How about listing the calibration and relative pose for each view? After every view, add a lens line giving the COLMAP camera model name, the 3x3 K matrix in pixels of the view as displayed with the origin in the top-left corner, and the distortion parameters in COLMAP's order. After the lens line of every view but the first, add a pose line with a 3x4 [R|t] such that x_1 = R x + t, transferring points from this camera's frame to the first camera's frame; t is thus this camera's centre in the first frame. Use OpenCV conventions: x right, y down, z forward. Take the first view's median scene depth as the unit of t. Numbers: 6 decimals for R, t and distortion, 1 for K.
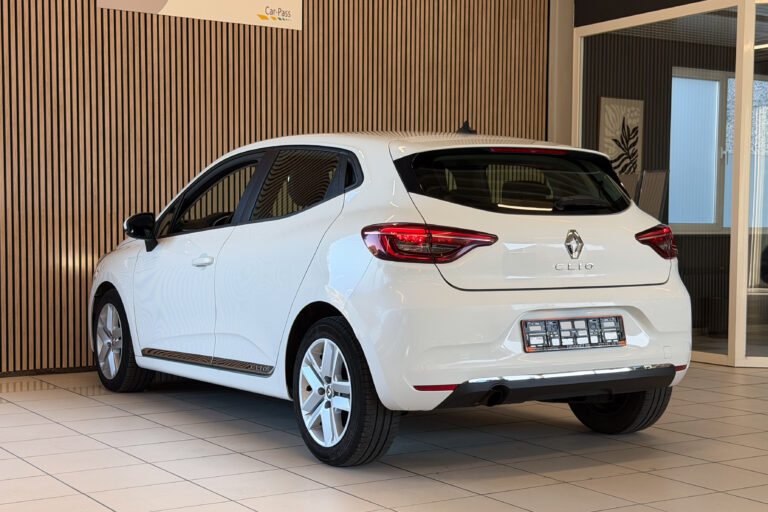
lens RADIAL K [[1197.2, 0, 394.9], [0, 1197.2, 257.6], [0, 0, 1]] dist [0.187246, -0.014280]
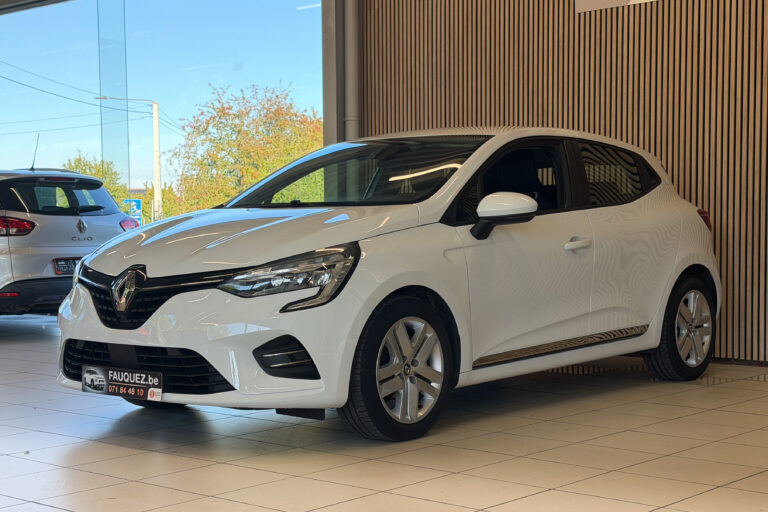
lens RADIAL K [[1197.2, 0, 394.9], [0, 1197.2, 257.6], [0, 0, 1]] dist [0.187246, -0.014280]
pose [[0.288168, 0.017115, -0.957427, 0.760393], [-0.028062, 0.999562, 0.009422, 0.002888], [0.957169, 0.024152, 0.288522, 0.575149]]
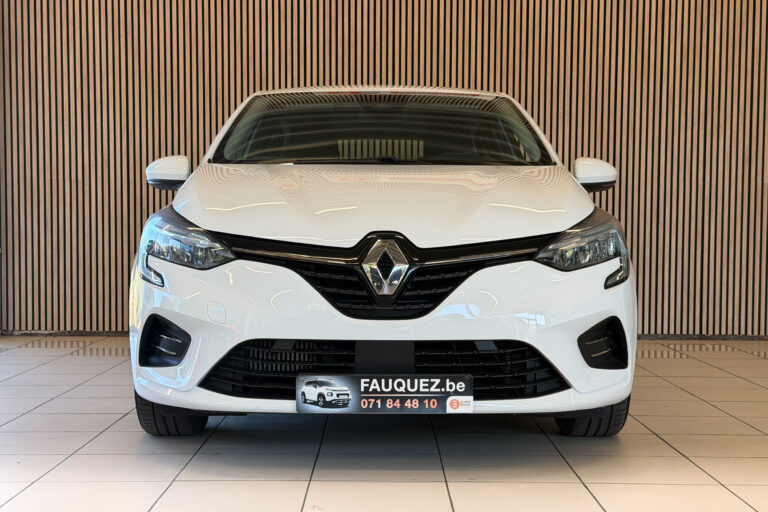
lens RADIAL K [[1179.4, 0, 374.4], [0, 1179.4, 256.6], [0, 0, 1]] dist [0.163973, -0.006615]
pose [[0.836052, 0.007929, -0.548593, 0.352774], [-0.017067, 0.999788, -0.011560, 0.031856], [0.548385, 0.019028, 0.836009, 0.243800]]
